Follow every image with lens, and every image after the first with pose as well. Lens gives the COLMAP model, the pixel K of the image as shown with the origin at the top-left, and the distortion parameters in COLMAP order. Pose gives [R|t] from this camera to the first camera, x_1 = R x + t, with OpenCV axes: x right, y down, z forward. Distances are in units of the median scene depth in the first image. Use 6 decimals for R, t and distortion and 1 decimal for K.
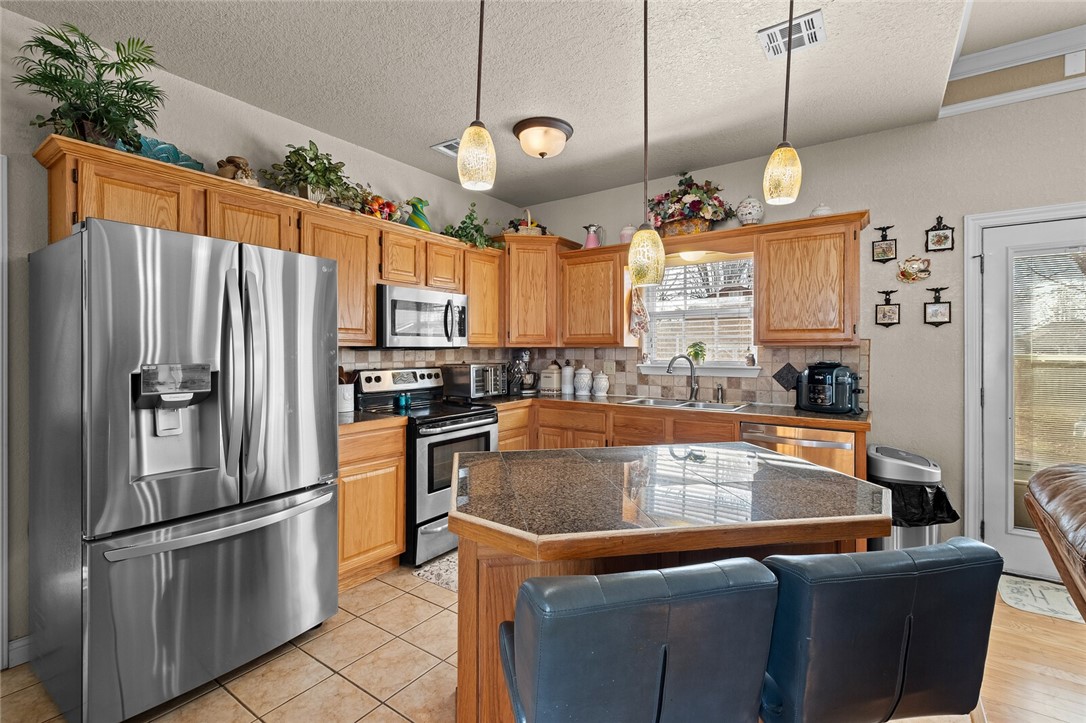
lens RADIAL K [[483.9, 0, 542.4], [0, 483.9, 353.6], [0, 0, 1]] dist [0.004030, -0.000321]
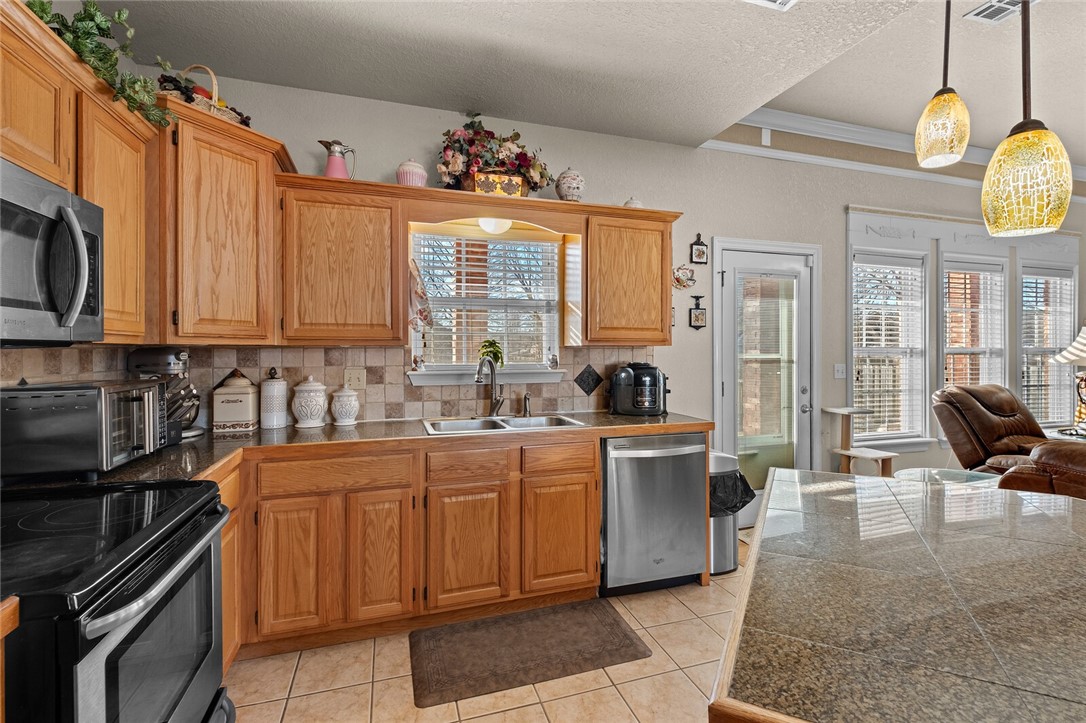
lens RADIAL K [[483.9, 0, 546.5], [0, 483.9, 355.8], [0, 0, 1]] dist [0.004030, -0.000321]
pose [[0.602826, -0.007526, 0.797837, -0.253035], [0.008720, 0.999958, 0.002844, -0.000584], [-0.797825, 0.005243, 0.602867, 0.488885]]
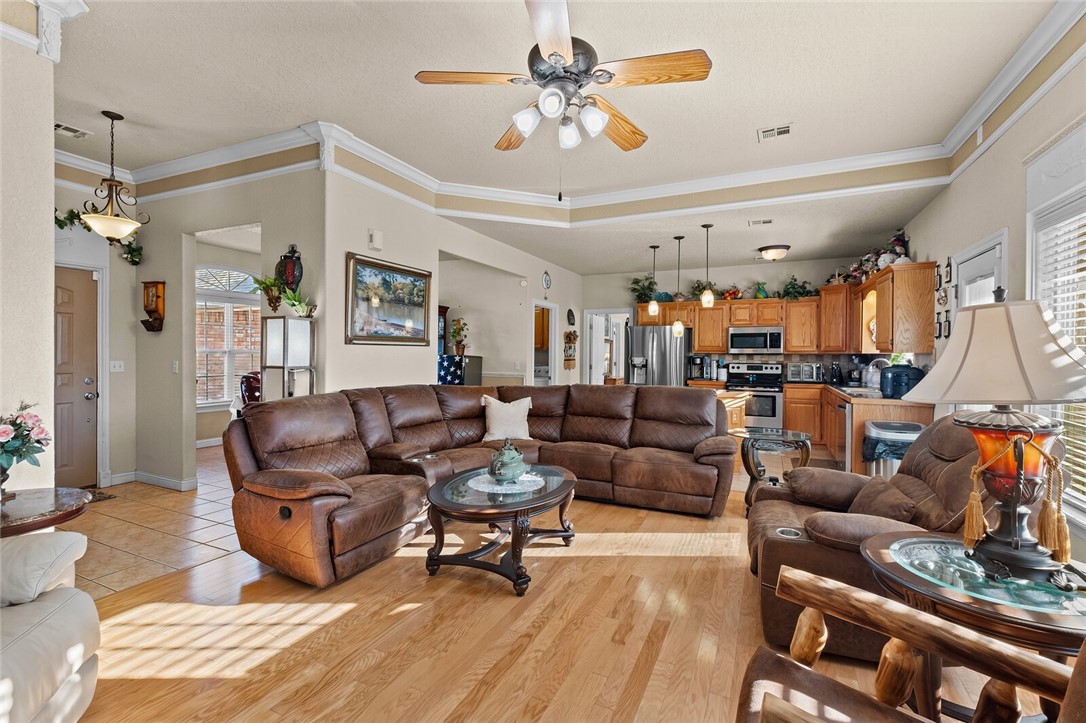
lens RADIAL K [[483.9, 0, 541.8], [0, 483.9, 356.6], [0, 0, 1]] dist [0.004030, -0.000321]
pose [[0.174700, 0.007314, -0.984595, 1.594696], [-0.014431, 0.999884, 0.004868, 0.003493], [0.984516, 0.013358, 0.174785, -0.282642]]
